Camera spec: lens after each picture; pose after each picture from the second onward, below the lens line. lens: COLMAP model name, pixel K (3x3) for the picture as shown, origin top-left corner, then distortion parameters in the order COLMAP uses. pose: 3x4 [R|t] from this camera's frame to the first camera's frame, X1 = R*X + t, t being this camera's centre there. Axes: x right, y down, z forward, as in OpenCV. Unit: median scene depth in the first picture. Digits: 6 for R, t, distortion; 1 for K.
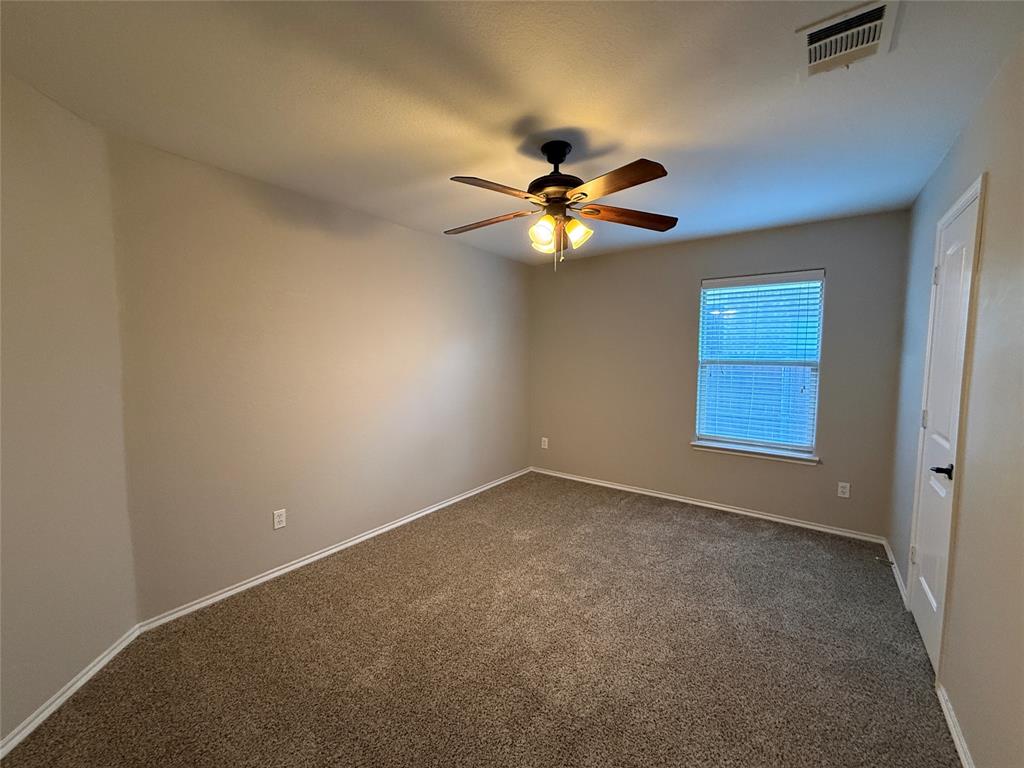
lens RADIAL K [[408.7, 0, 512.0], [0, 408.7, 384.0], [0, 0, 1]] dist [-0.000442, -0.000192]
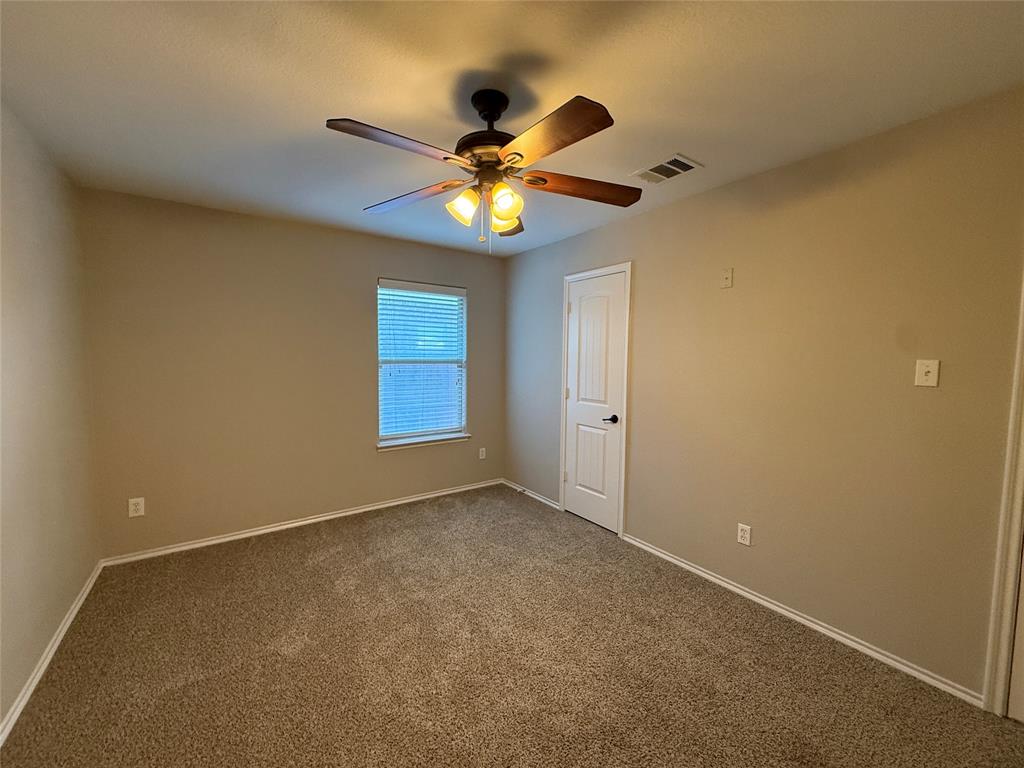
lens RADIAL K [[408.7, 0, 512.0], [0, 408.7, 384.0], [0, 0, 1]] dist [-0.000442, -0.000192]
pose [[0.312865, -0.070575, 0.947172, -0.416481], [0.064777, 0.996499, 0.052853, -0.036391], [-0.947586, 0.044819, 0.316342, 0.443728]]
